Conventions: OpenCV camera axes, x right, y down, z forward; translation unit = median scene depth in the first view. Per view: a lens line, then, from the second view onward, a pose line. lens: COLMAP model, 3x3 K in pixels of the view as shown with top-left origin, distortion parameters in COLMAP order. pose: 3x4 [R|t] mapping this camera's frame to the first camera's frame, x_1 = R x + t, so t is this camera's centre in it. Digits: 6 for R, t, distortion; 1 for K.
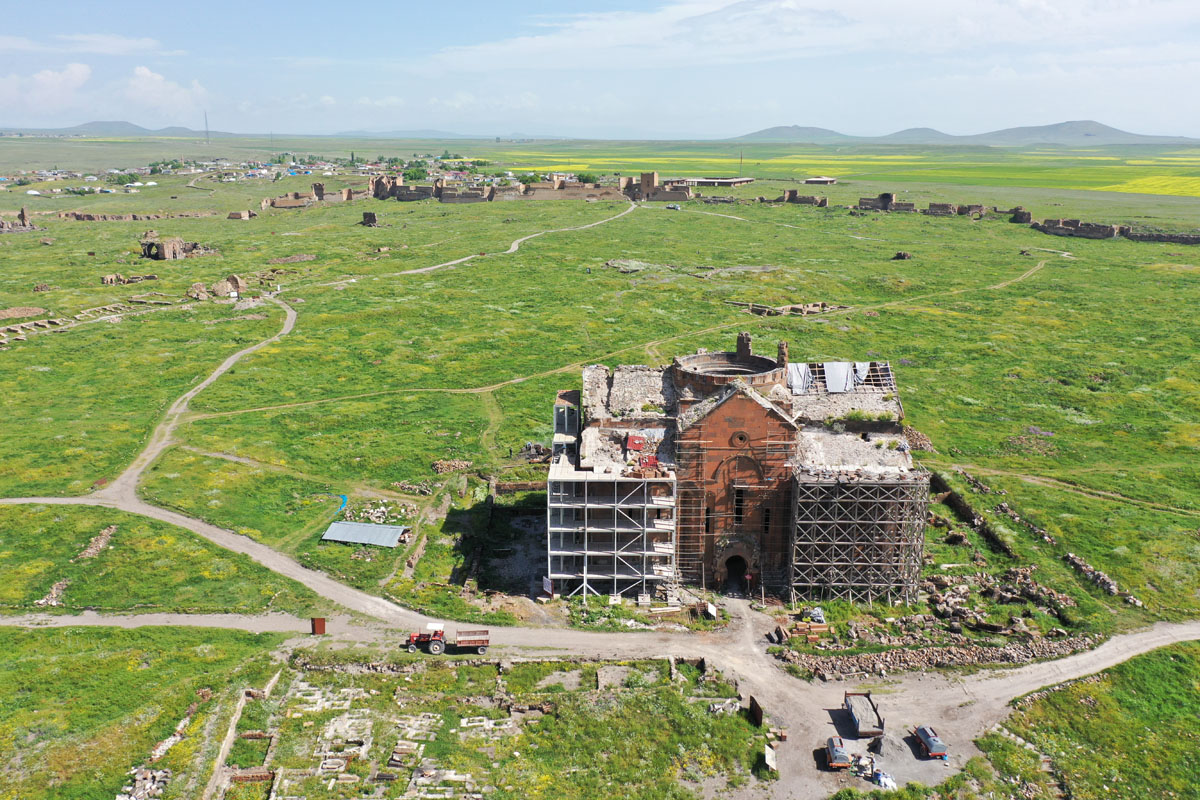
lens RADIAL K [[932.2, 0, 599.7], [0, 932.2, 402.0], [0, 0, 1]] dist [0.010373, 0.007280]
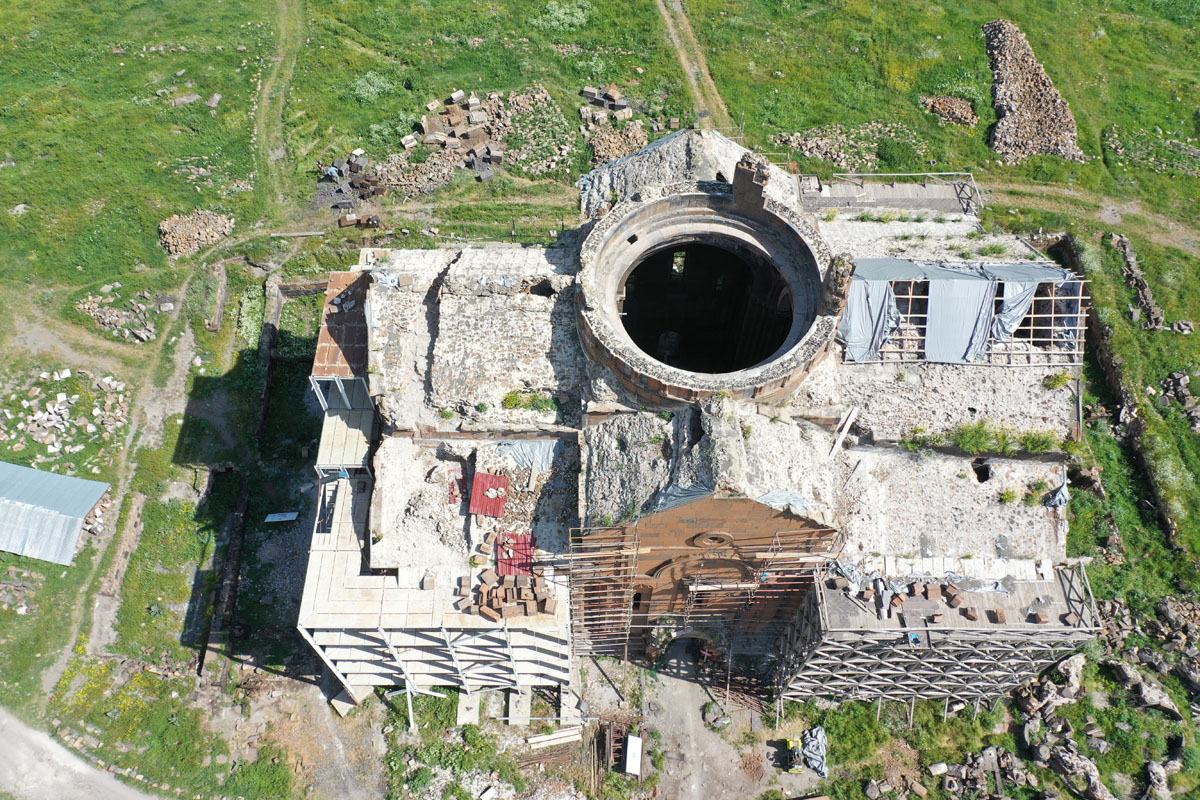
lens RADIAL K [[932.2, 0, 603.1], [0, 932.2, 400.5], [0, 0, 1]] dist [0.010373, 0.007280]
pose [[0.999725, -0.009355, 0.021503, 0.083867], [-0.008090, 0.723094, 0.690703, -0.305081], [-0.022010, -0.690687, 0.722819, 0.678825]]
